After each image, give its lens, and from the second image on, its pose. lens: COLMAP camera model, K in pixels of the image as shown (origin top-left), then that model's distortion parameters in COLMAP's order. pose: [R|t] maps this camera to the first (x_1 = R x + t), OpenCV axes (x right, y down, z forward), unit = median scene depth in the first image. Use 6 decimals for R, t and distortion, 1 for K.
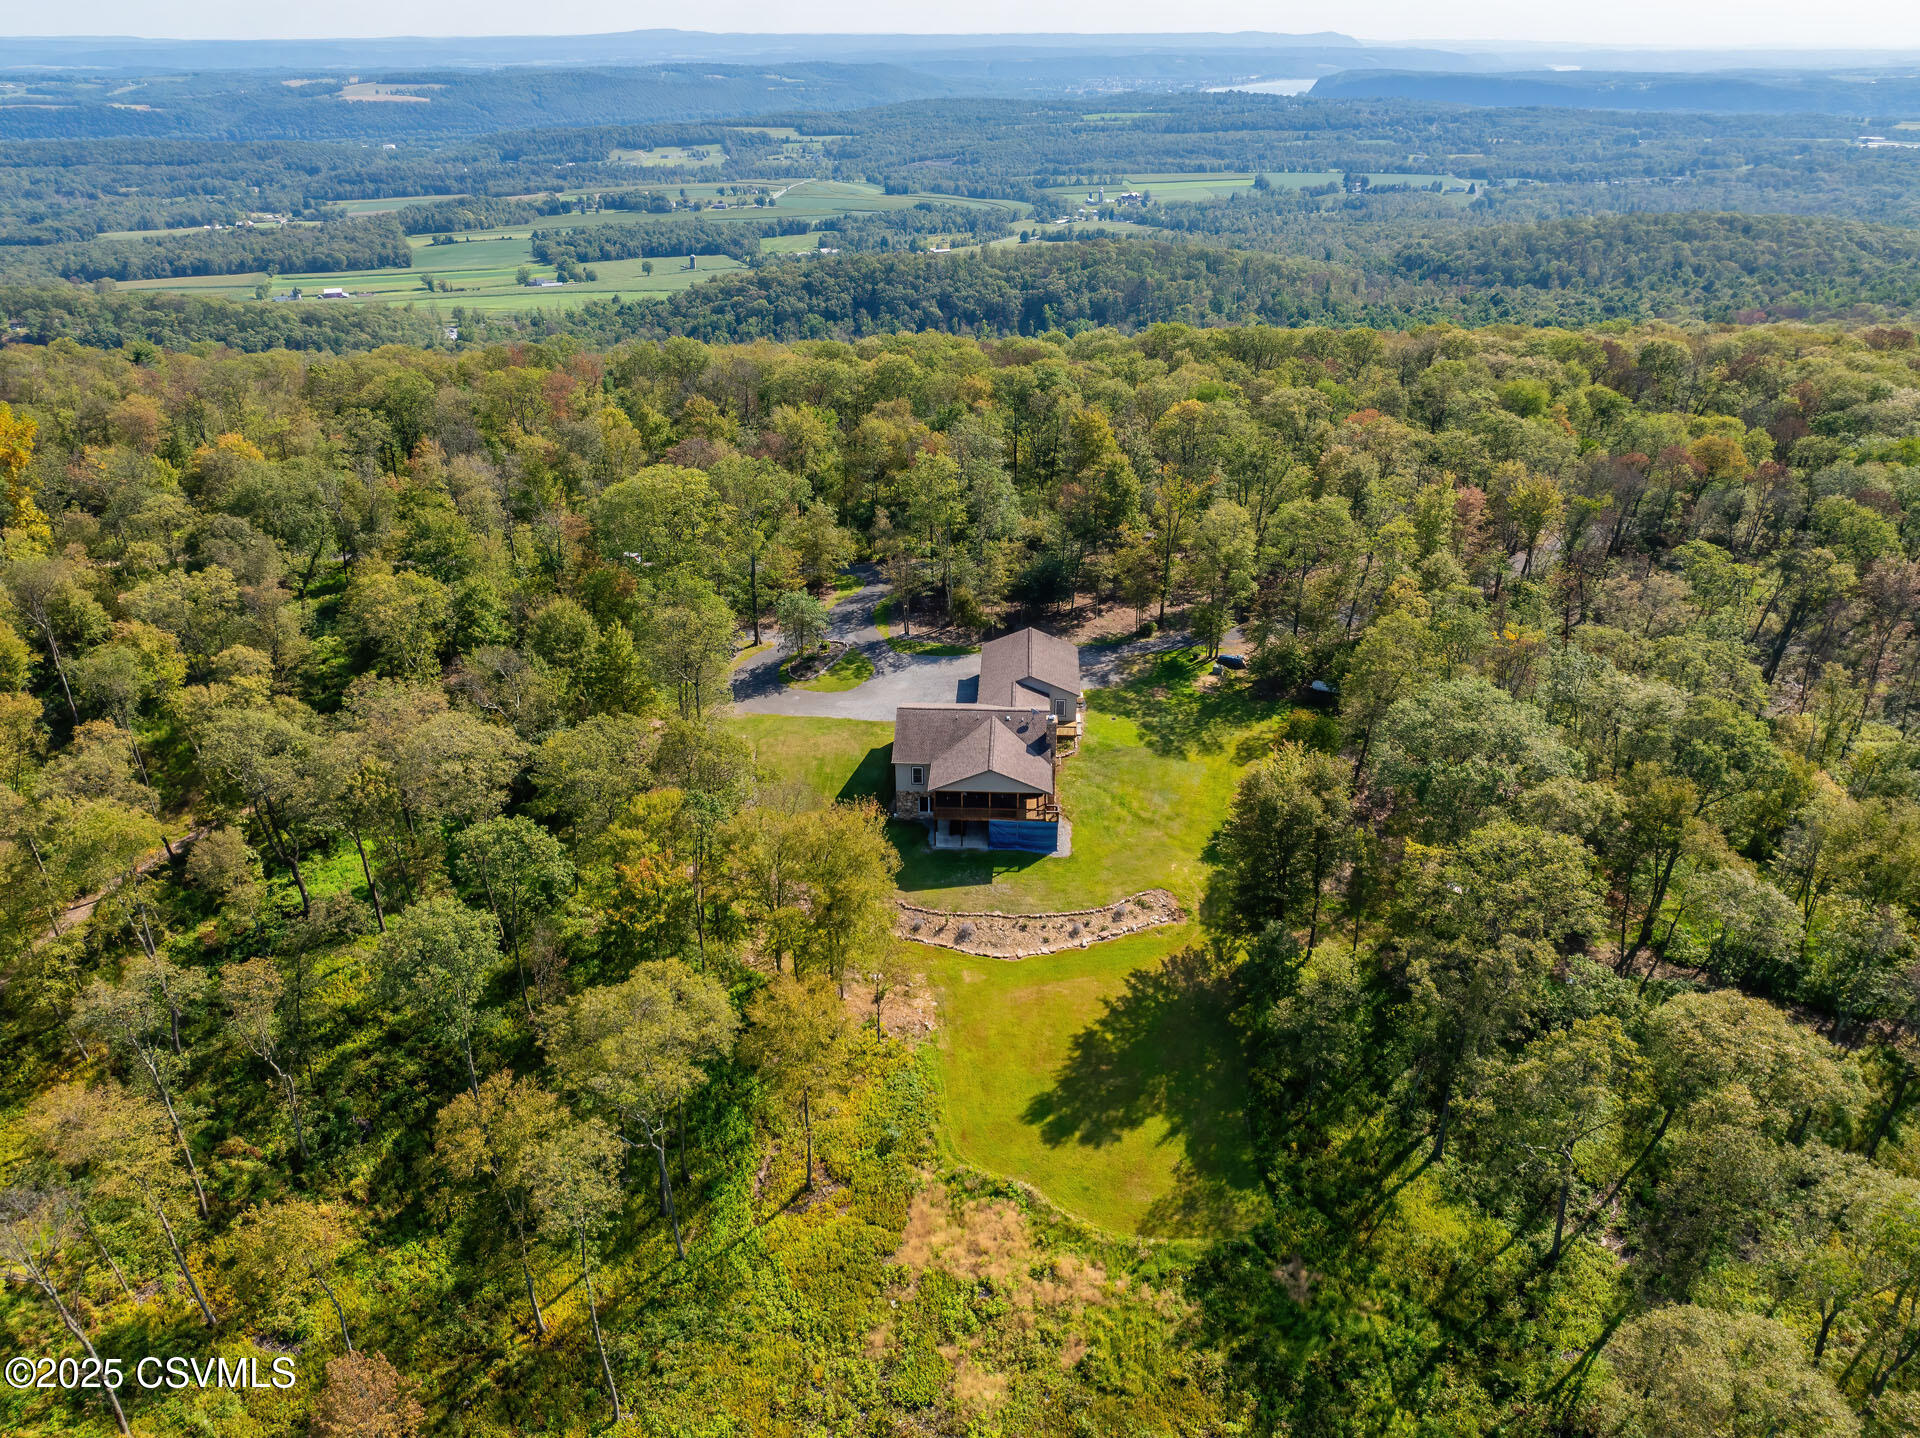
lens RADIAL K [[1350.3, 0, 954.4], [0, 1350.3, 711.6], [0, 0, 1]] dist [-0.058238, 0.032892]
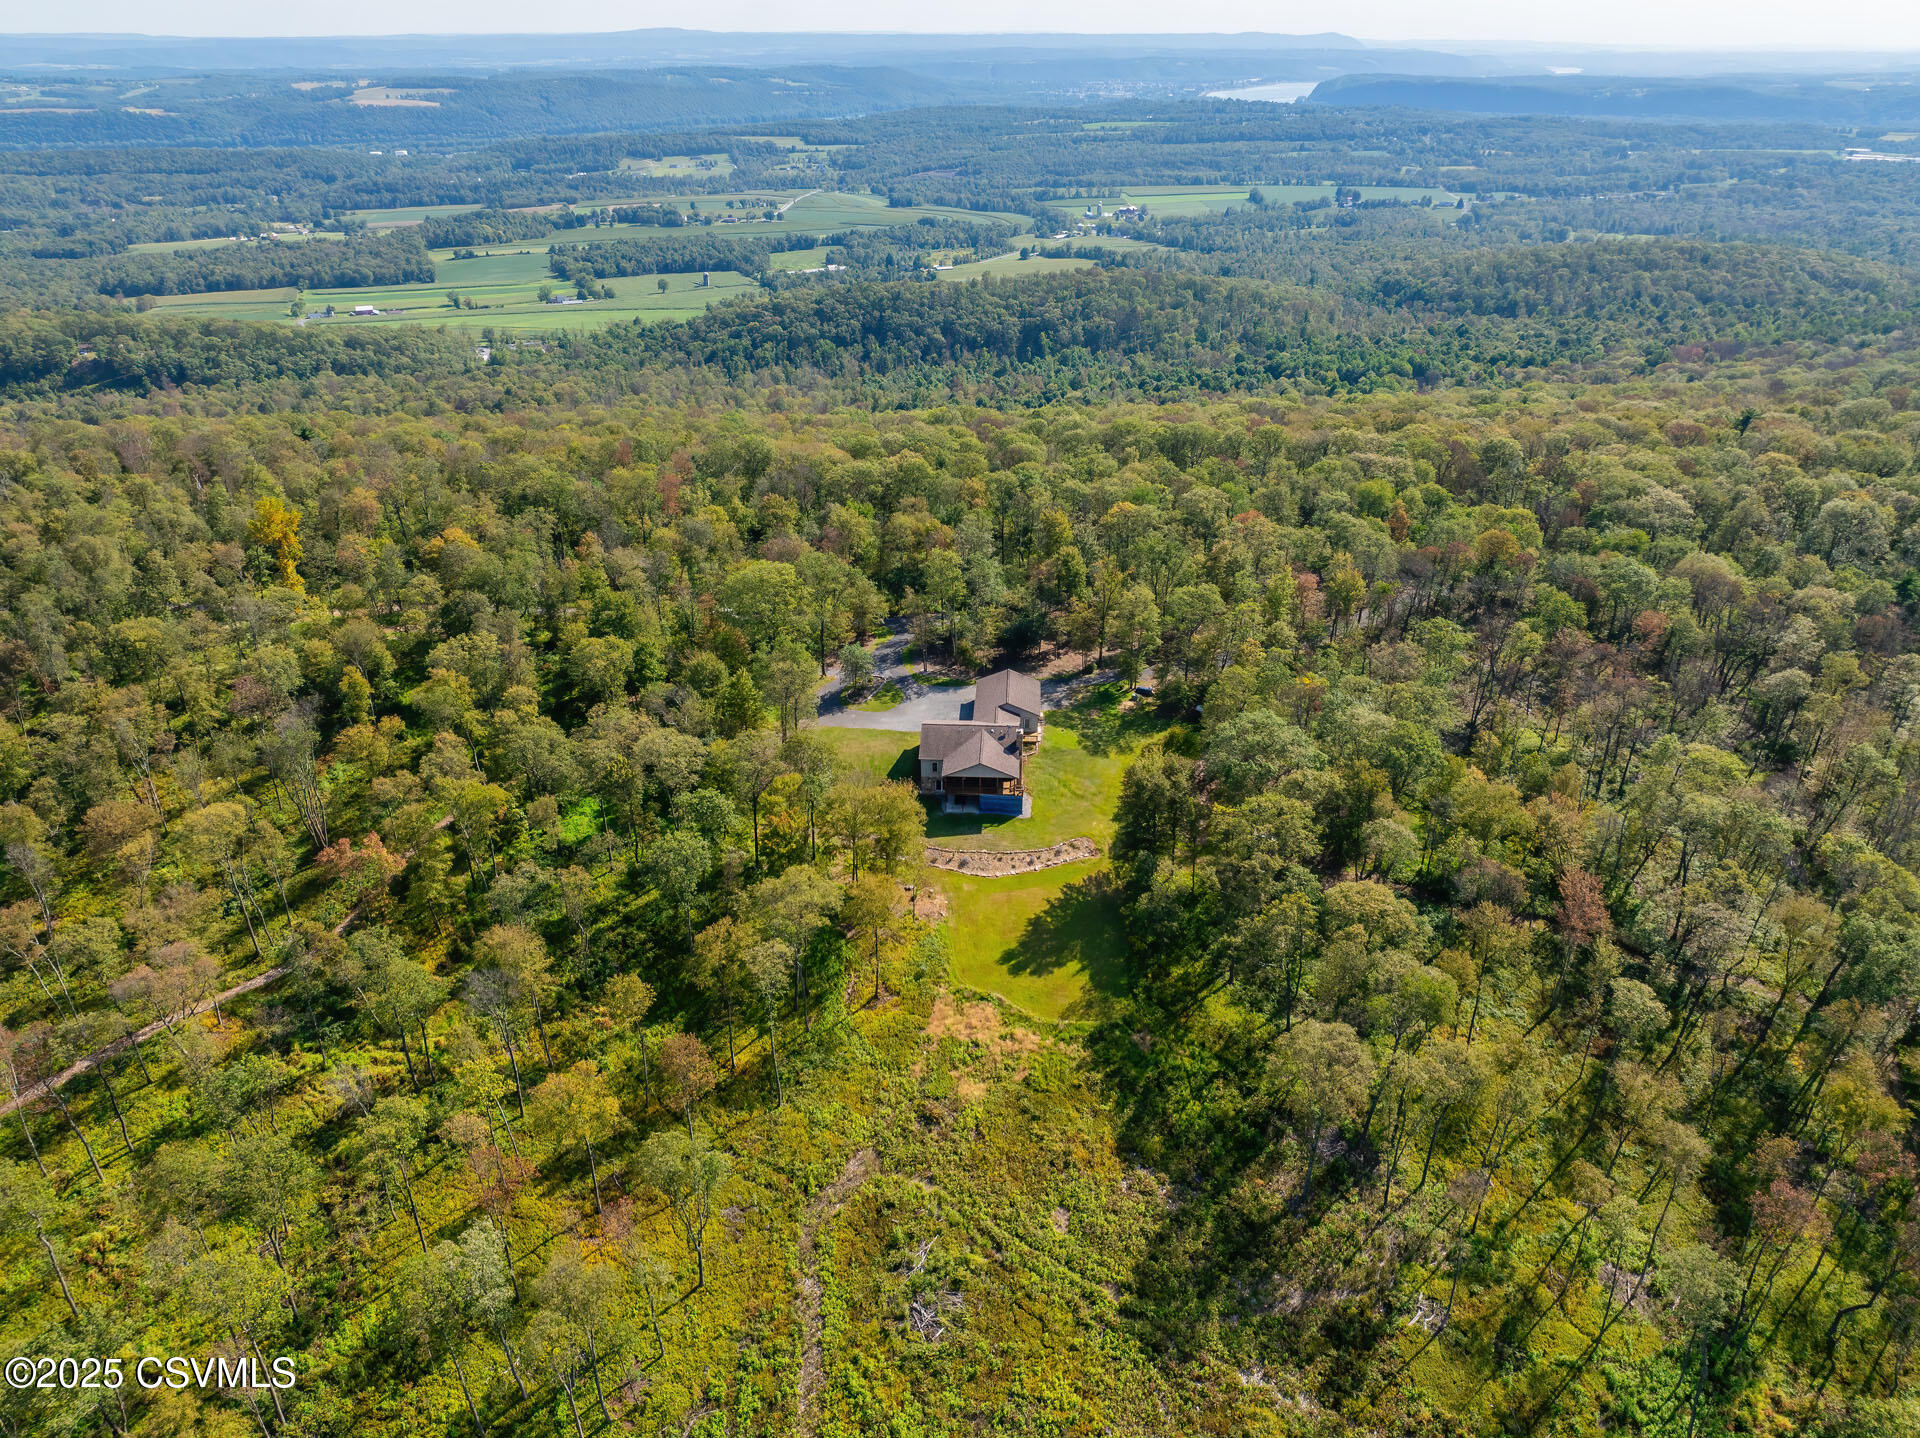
lens RADIAL K [[1350.3, 0, 952.9], [0, 1350.3, 711.9], [0, 0, 1]] dist [-0.058238, 0.032892]
pose [[0.999993, 0.003391, -0.001559, -0.000443], [-0.003388, 0.999992, 0.002146, -0.002225], [0.001566, -0.002141, 0.999996, -0.062700]]
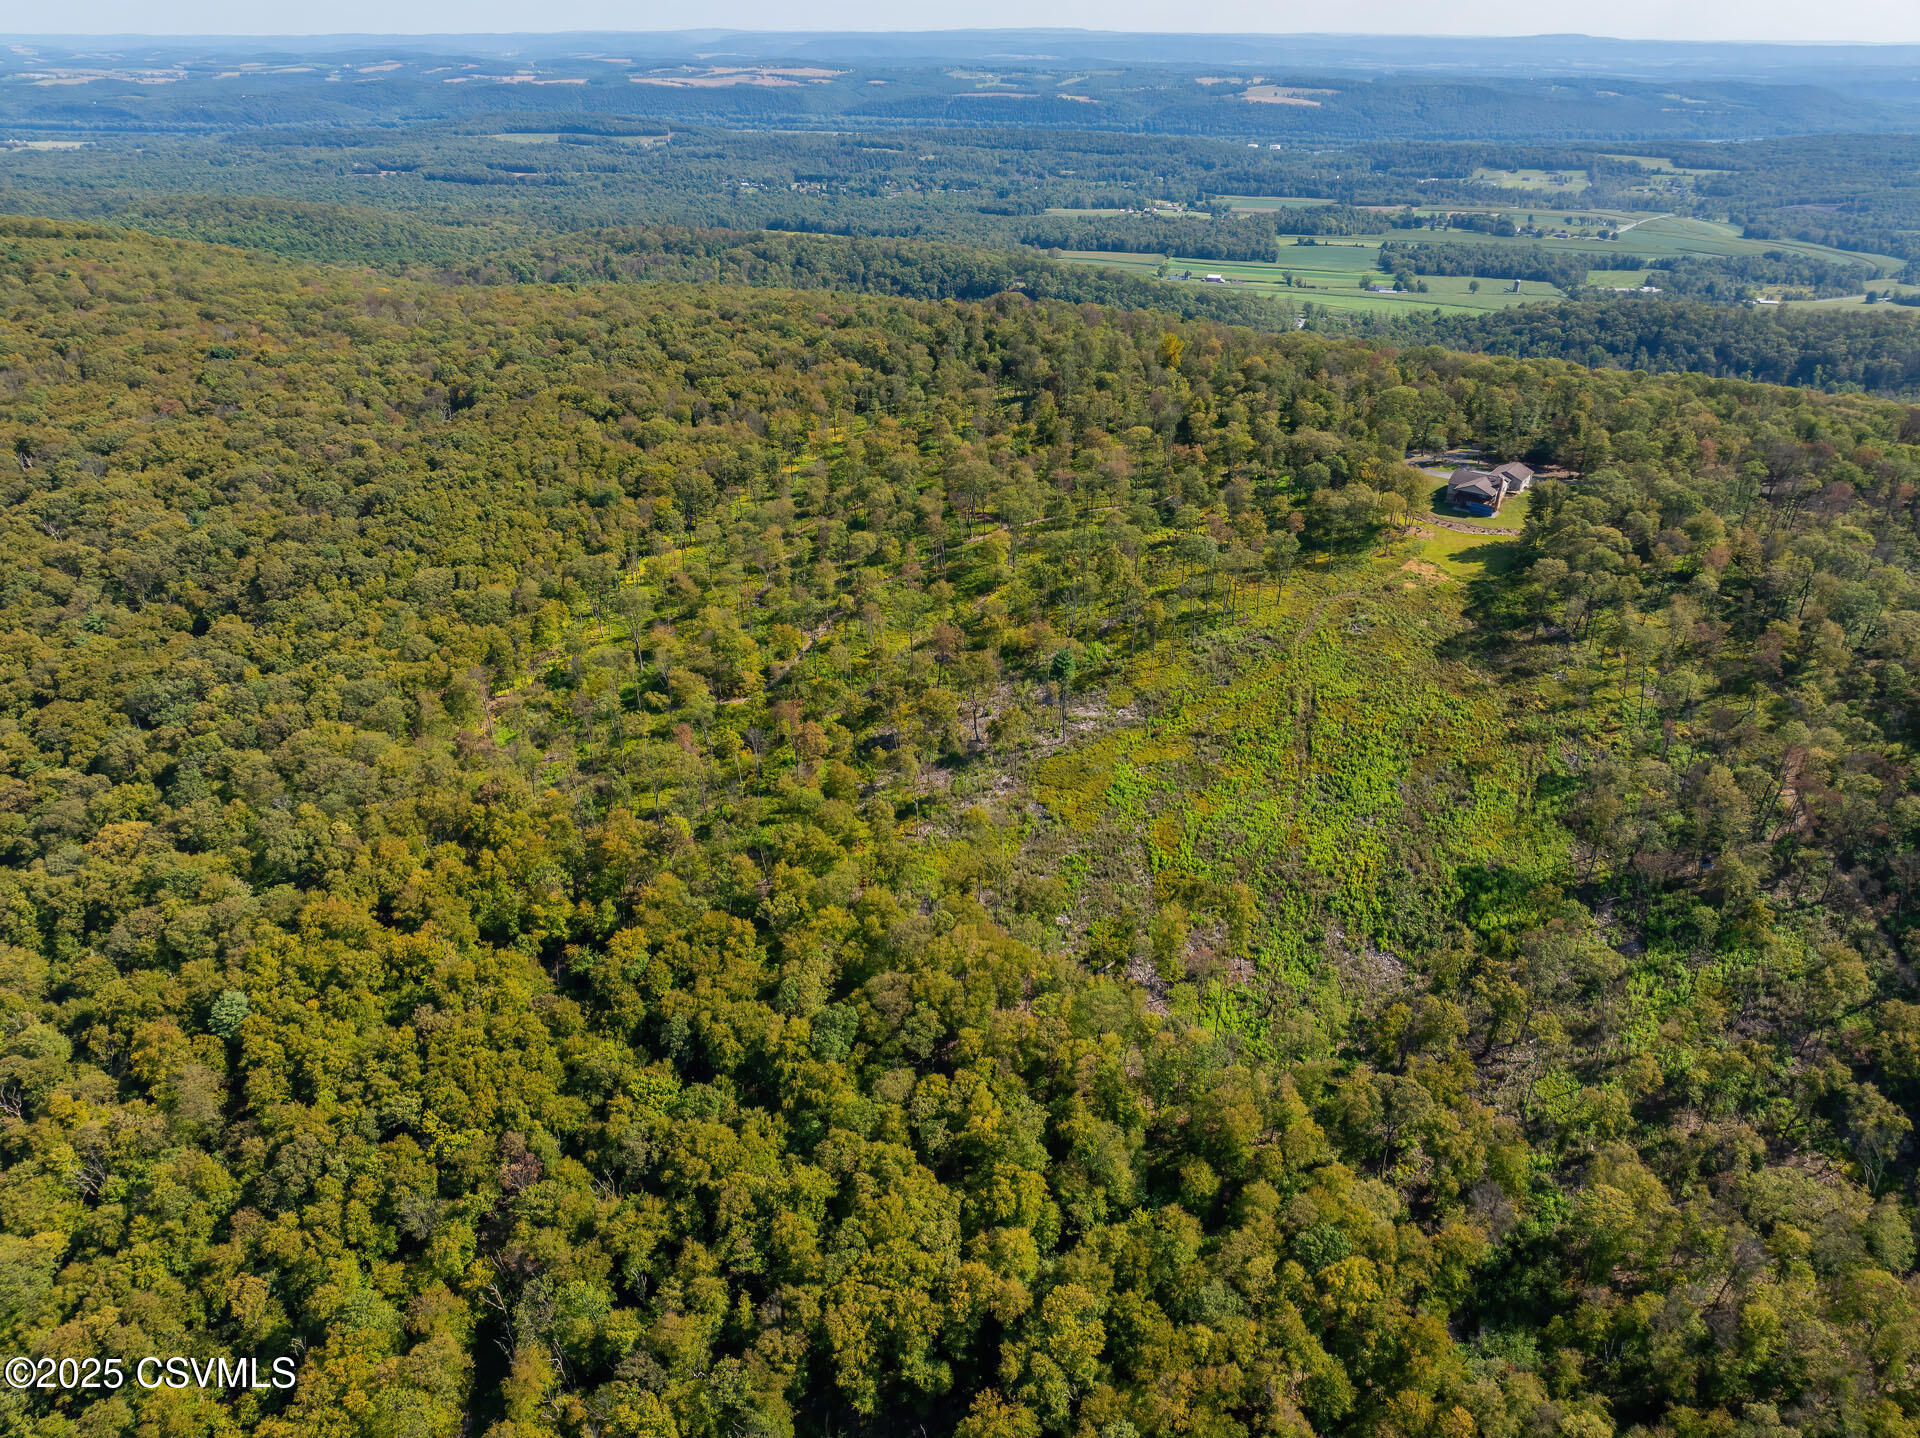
lens RADIAL K [[1350.3, 0, 964.5], [0, 1350.3, 713.2], [0, 0, 1]] dist [-0.058238, 0.032892]
pose [[0.835986, 0.254543, -0.486143, 0.072724], [-0.252918, 0.964930, 0.070309, 0.067887], [0.486990, 0.064177, 0.871046, -0.245815]]
